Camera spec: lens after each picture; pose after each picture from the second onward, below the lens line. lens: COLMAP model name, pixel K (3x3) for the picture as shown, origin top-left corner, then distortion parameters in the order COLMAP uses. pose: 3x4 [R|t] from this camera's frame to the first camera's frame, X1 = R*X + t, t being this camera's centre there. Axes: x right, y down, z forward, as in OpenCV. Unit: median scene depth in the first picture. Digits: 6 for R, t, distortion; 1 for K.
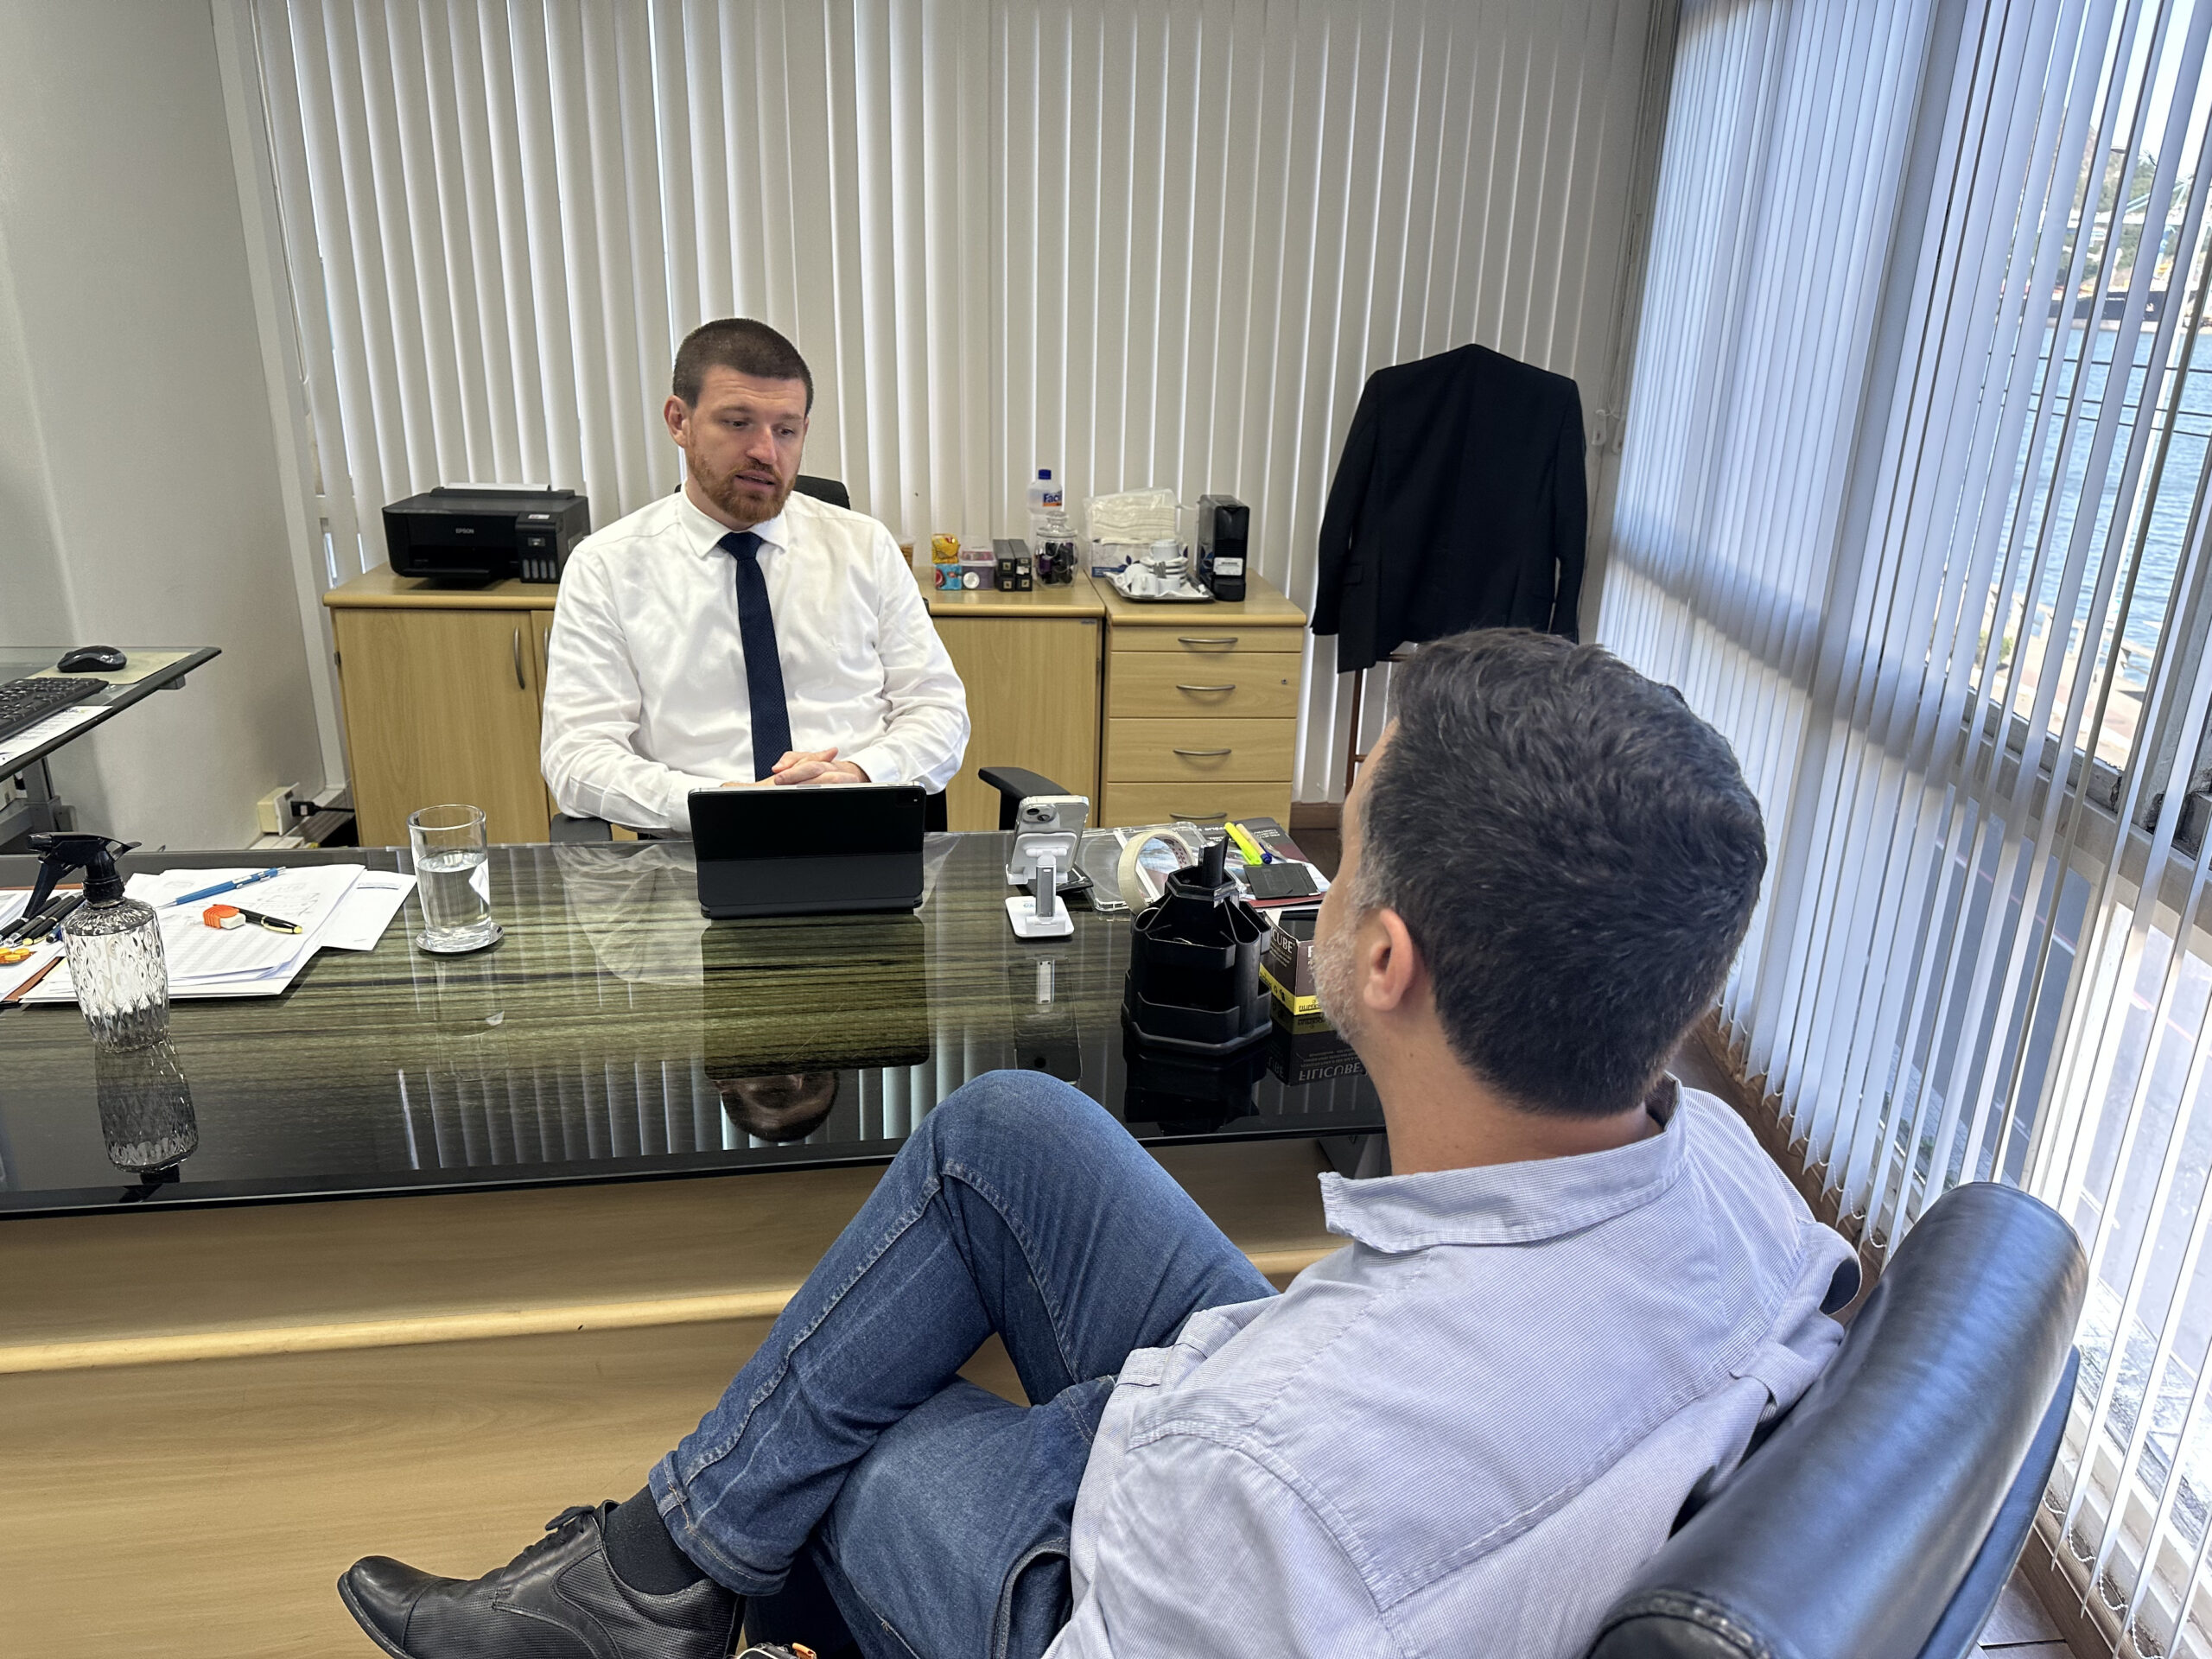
lens RADIAL K [[1562.1, 0, 1124.4], [0, 1562.1, 832.6], [0, 0, 1]] dist [0.042290, -0.045888]
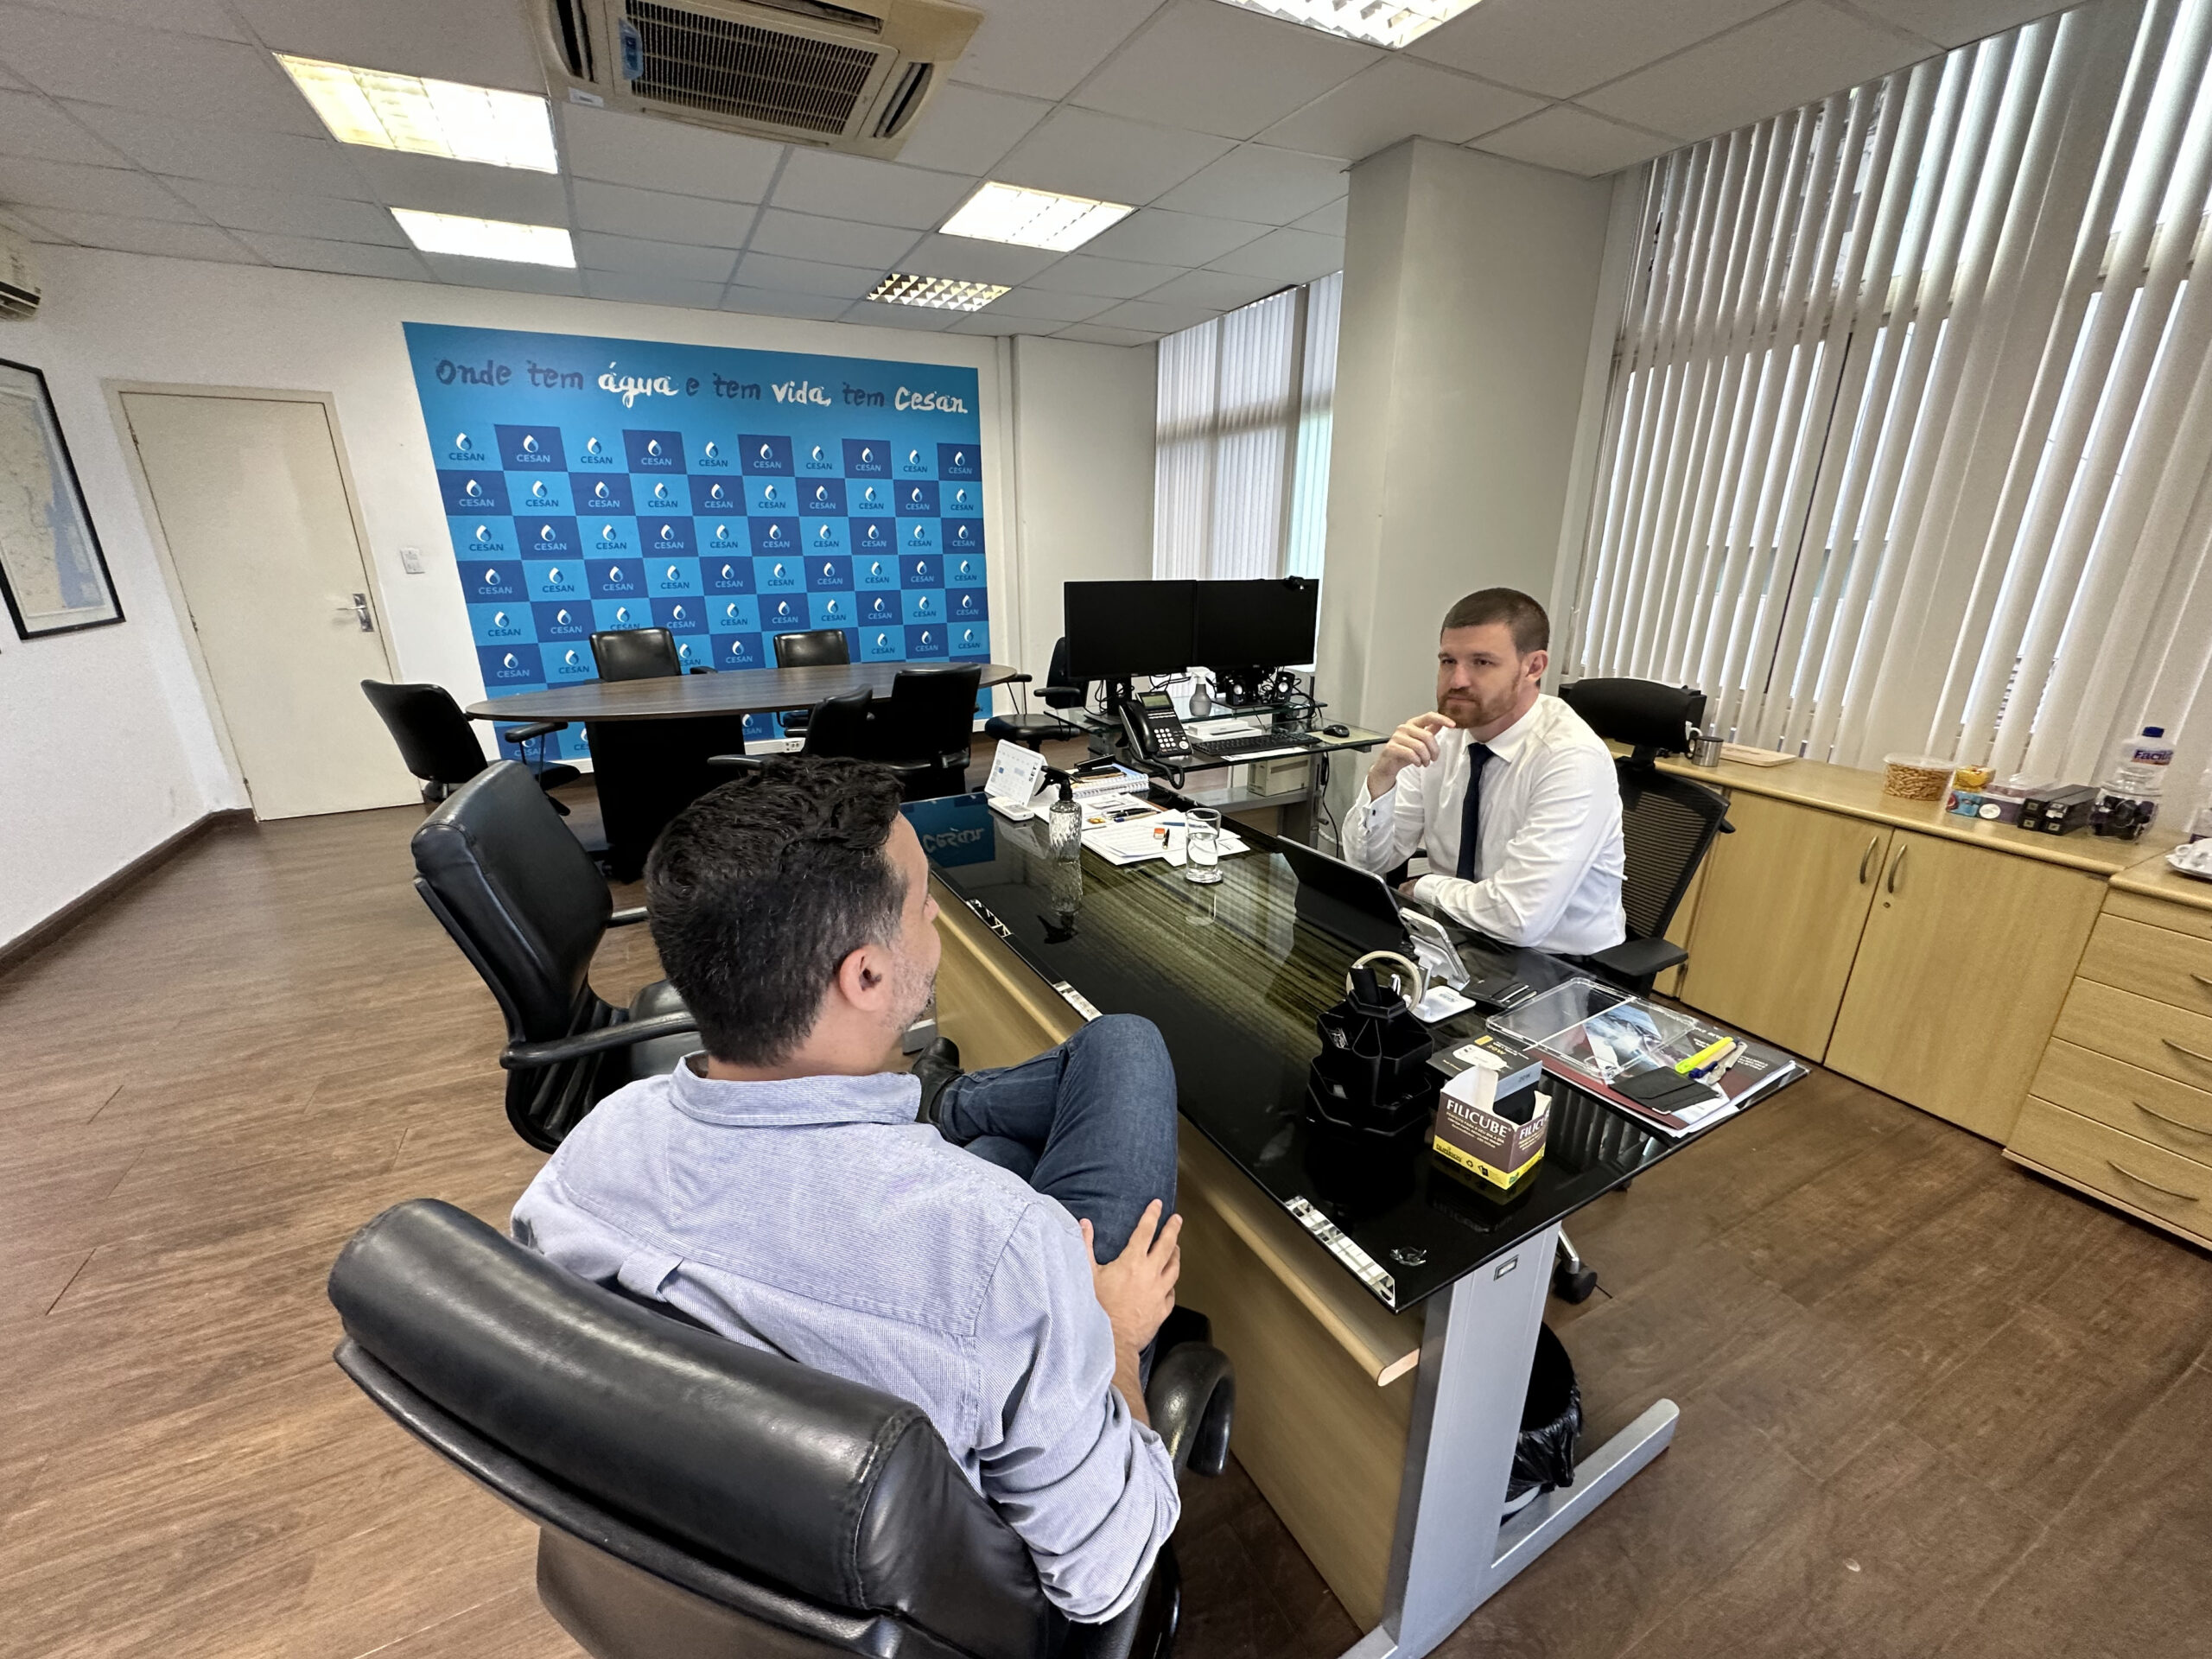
lens RADIAL K [[888.4, 0, 1105.6], [0, 888.4, 830.5], [0, 0, 1]] dist [-0.010021, 0.002824]
pose [[0.338089, 0.265611, -0.902855, 0.527365], [-0.302065, 0.939215, 0.163195, -0.131825], [0.891321, 0.217546, 0.397770, 0.445197]]
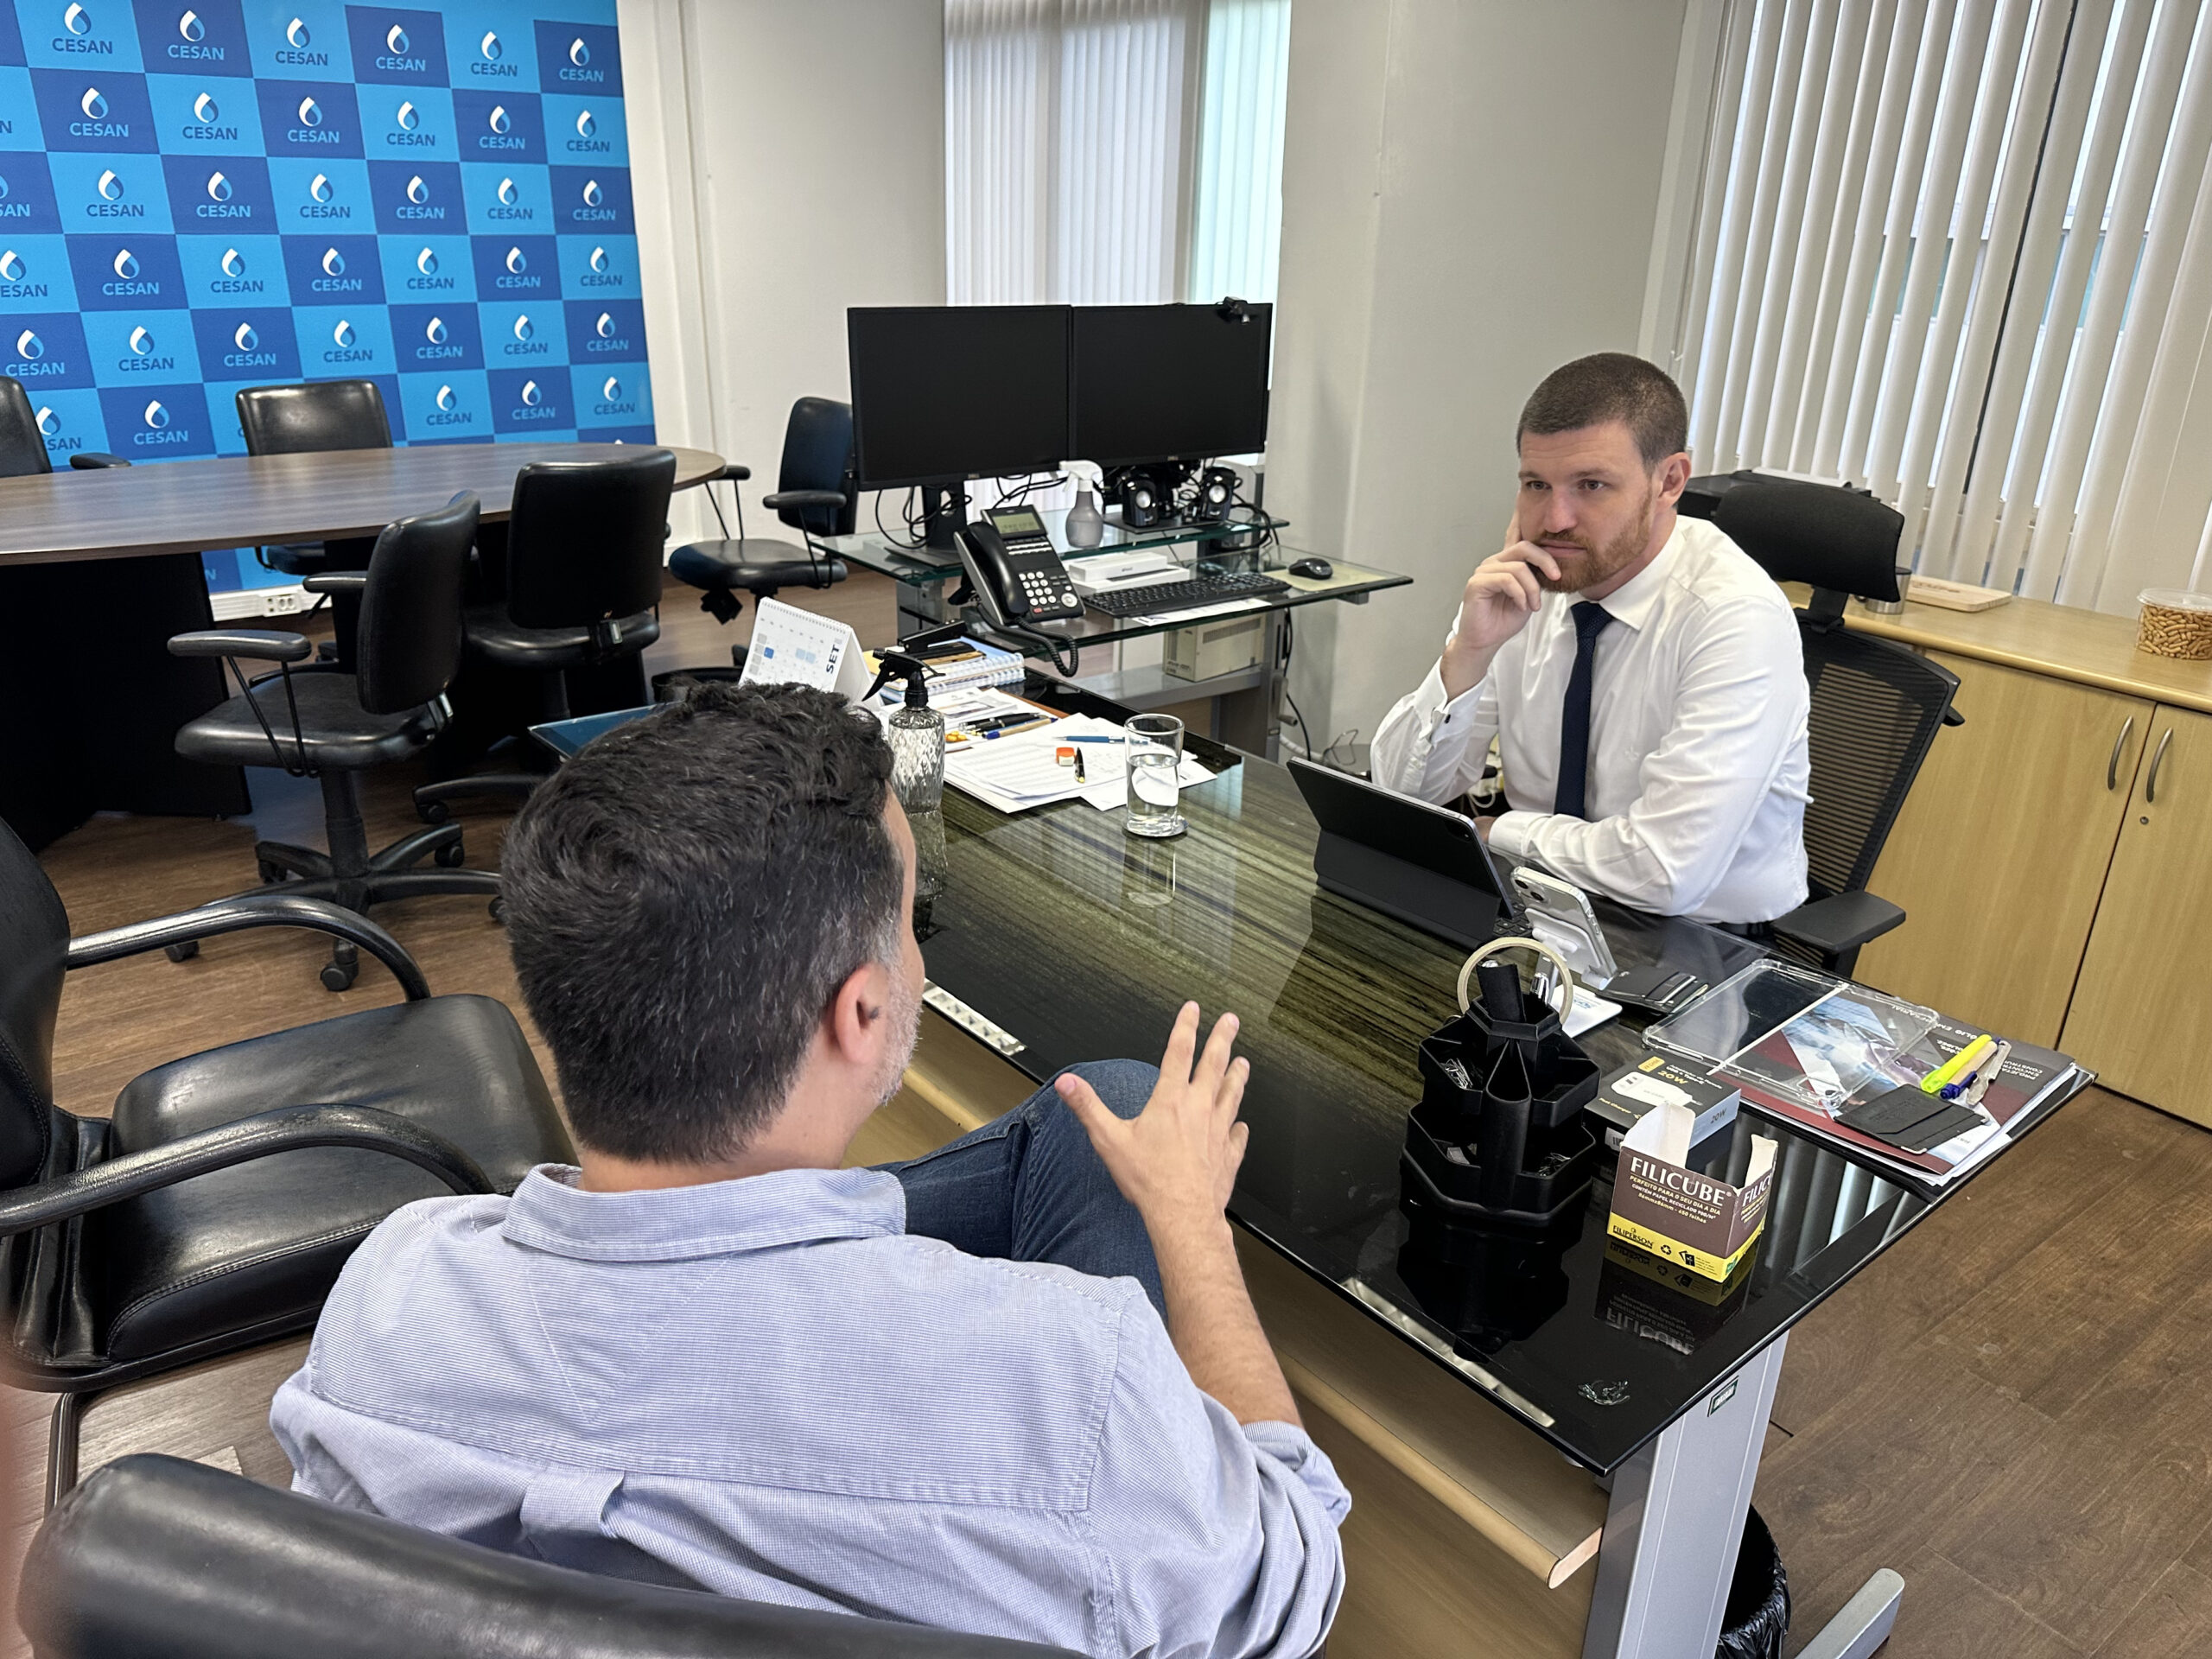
lens RADIAL K [[1562.1, 0, 1104.4], [0, 1562.1, 836.3], [0, 0, 1]] dist [0.042290, -0.045888]
pose [[0.496445, 0.306431, -0.812184, 0.523997], [-0.292970, 0.939871, 0.175530, -0.122529], [0.817136, 0.150804, 0.556370, 0.320037]]
